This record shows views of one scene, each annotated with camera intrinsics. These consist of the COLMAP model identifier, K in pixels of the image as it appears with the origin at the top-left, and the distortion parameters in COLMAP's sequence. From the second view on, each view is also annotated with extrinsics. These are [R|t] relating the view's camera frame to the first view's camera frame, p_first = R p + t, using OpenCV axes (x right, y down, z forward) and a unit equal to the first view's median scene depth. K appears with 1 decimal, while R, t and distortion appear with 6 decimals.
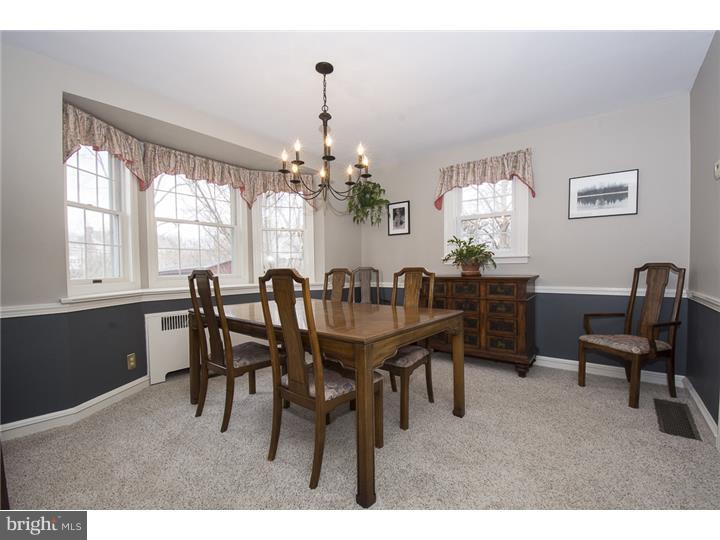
lens RADIAL K [[316.4, 0, 355.3], [0, 316.4, 273.7], [0, 0, 1]] dist [-0.001944, -0.006442]
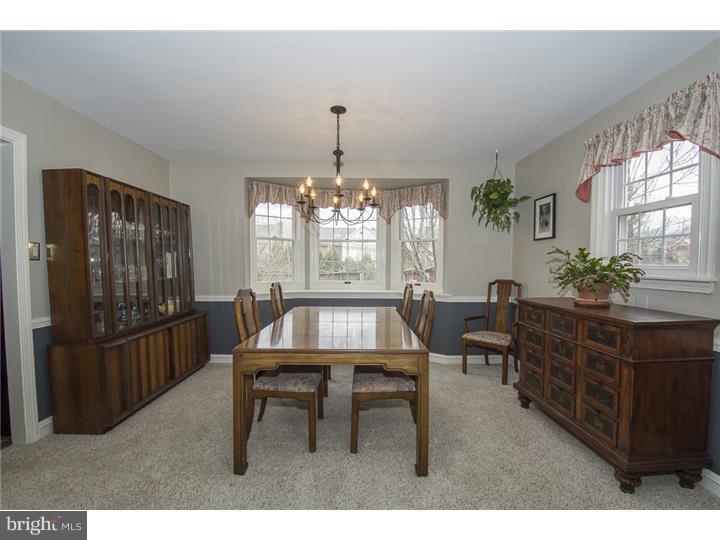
lens RADIAL K [[316.4, 0, 353.5], [0, 316.4, 270.2], [0, 0, 1]] dist [-0.001944, -0.006442]
pose [[0.628266, 0.031947, -0.777342, 0.494049], [-0.030347, 0.999402, 0.016546, -0.054229], [0.777407, 0.013195, 0.628860, 0.192992]]
